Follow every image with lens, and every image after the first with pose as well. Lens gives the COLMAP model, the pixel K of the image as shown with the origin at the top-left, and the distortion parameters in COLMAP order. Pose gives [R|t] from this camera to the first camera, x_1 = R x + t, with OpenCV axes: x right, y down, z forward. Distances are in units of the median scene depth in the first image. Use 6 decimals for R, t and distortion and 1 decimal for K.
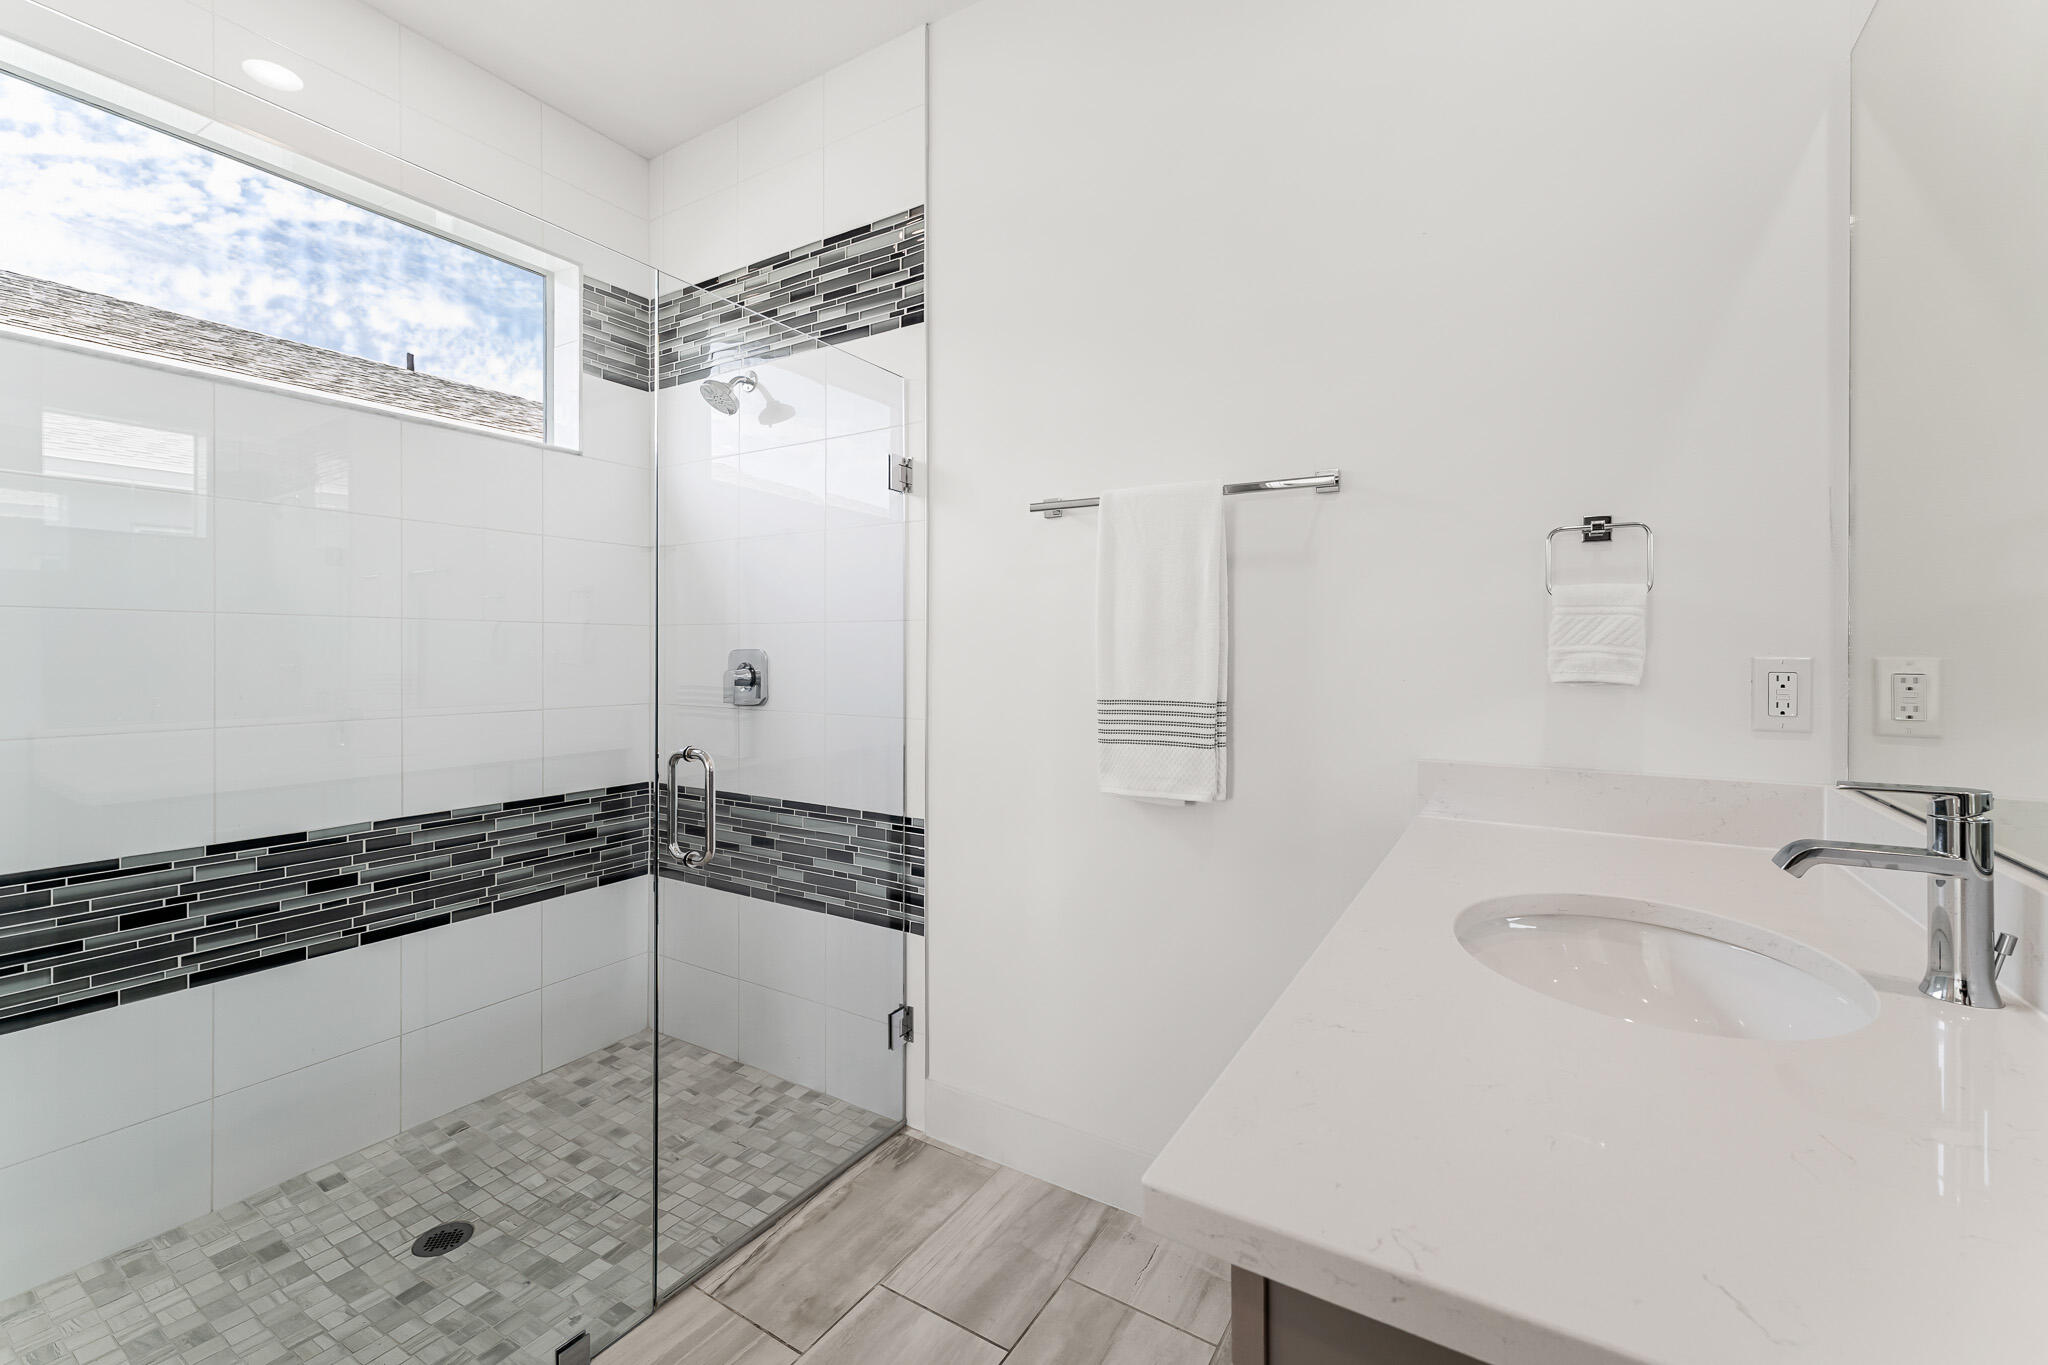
lens RADIAL K [[833.6, 0, 1016.2], [0, 833.6, 653.0], [0, 0, 1]] dist [0.001732, -0.000083]
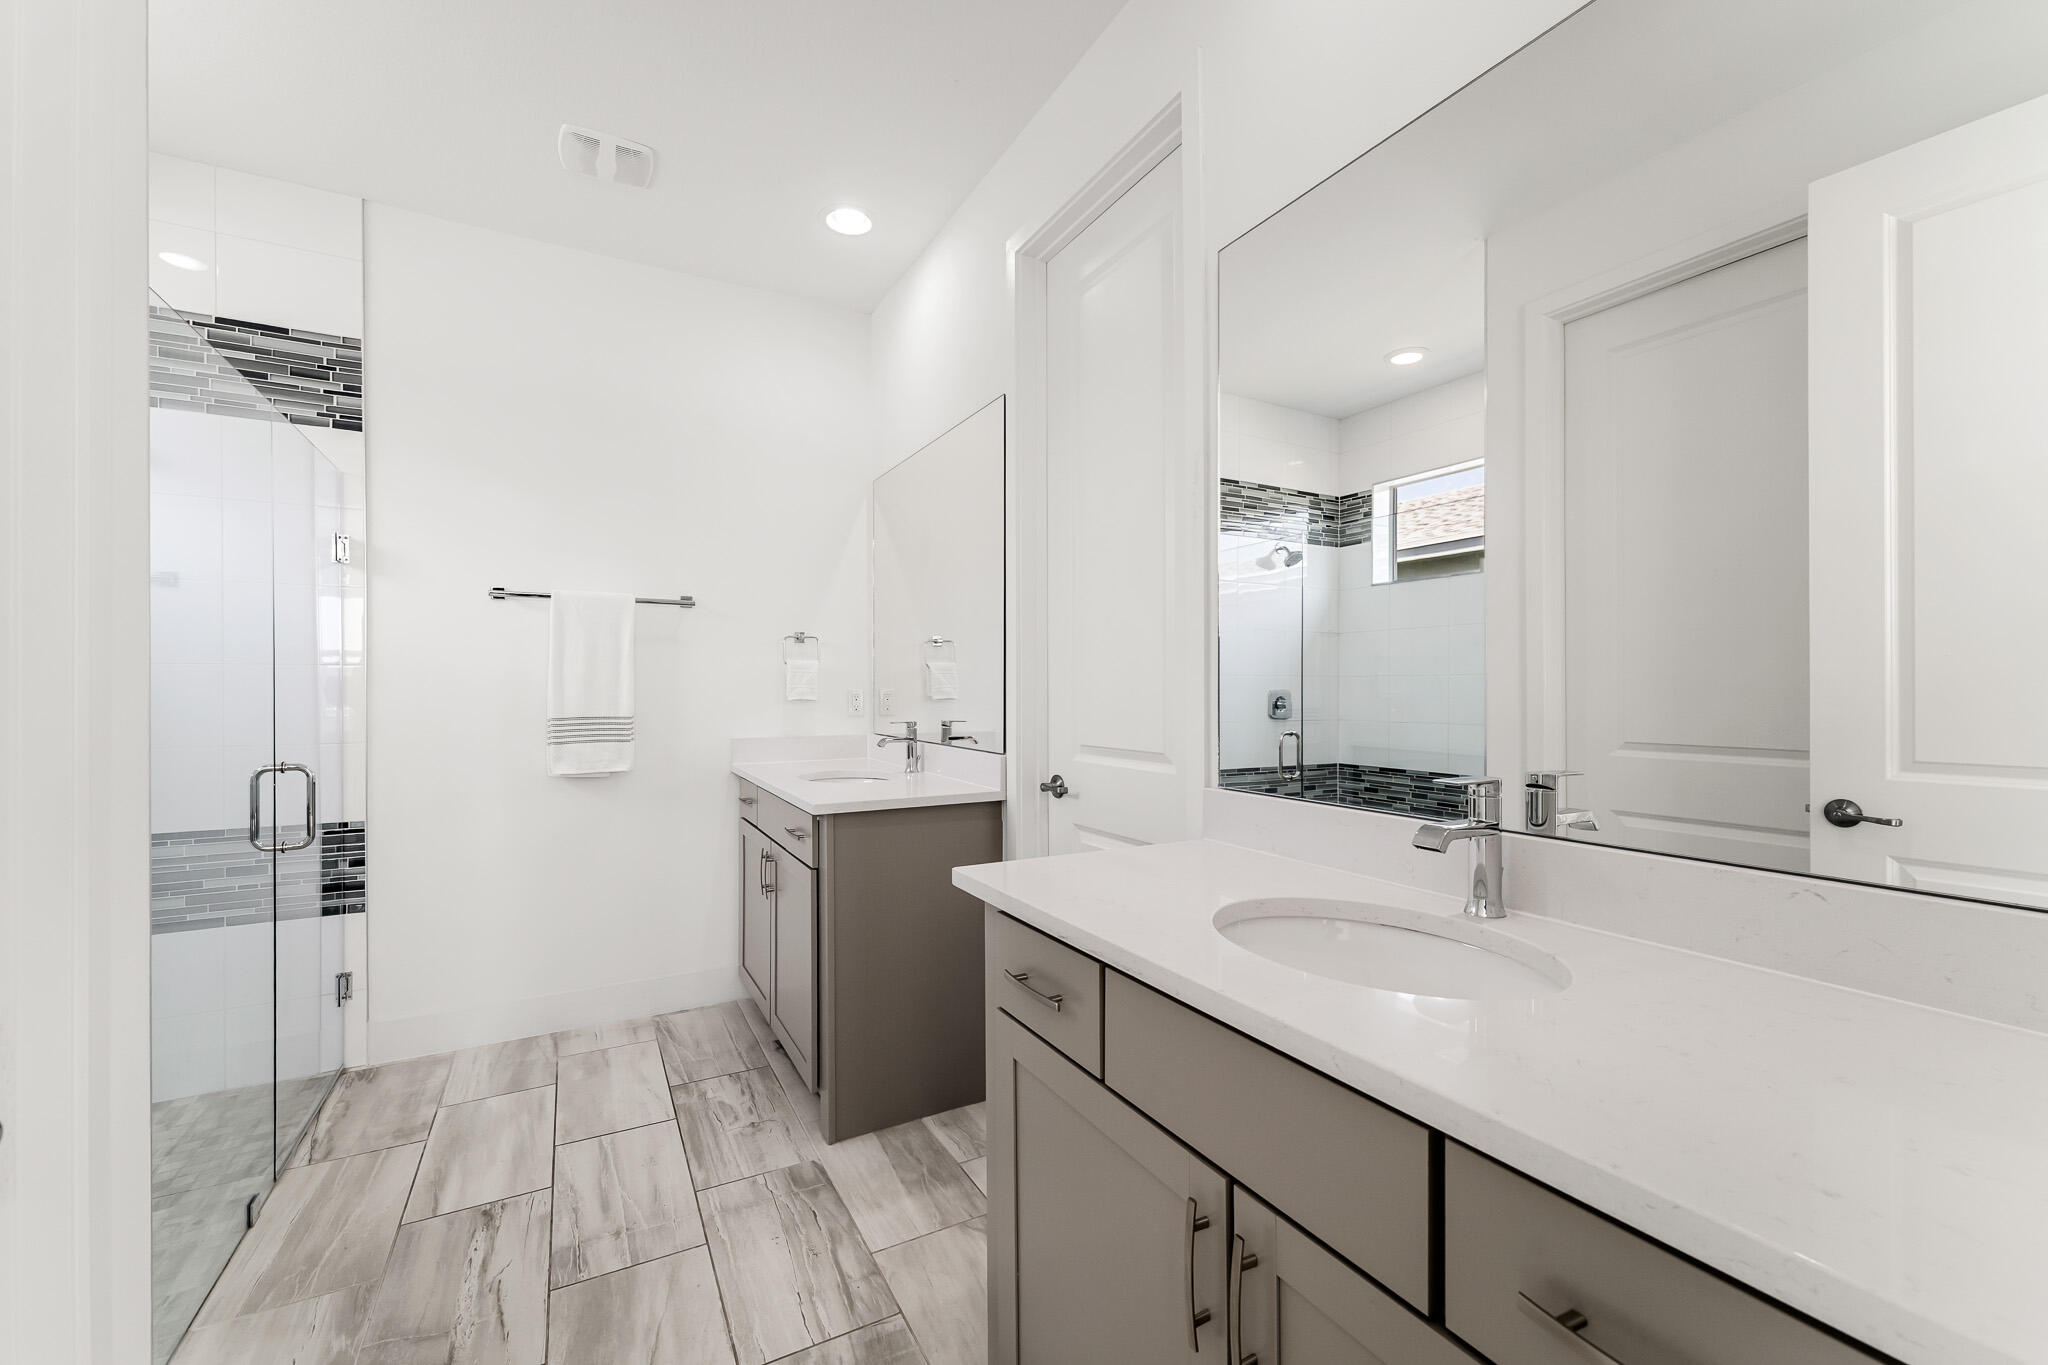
lens RADIAL K [[833.6, 0, 1029.0], [0, 833.6, 703.9], [0, 0, 1]] dist [0.001732, -0.000083]
pose [[0.491416, -0.024074, 0.870592, -0.760136], [0.004221, 0.999672, 0.025261, -0.008056], [-0.870915, -0.008739, 0.491357, -0.543341]]
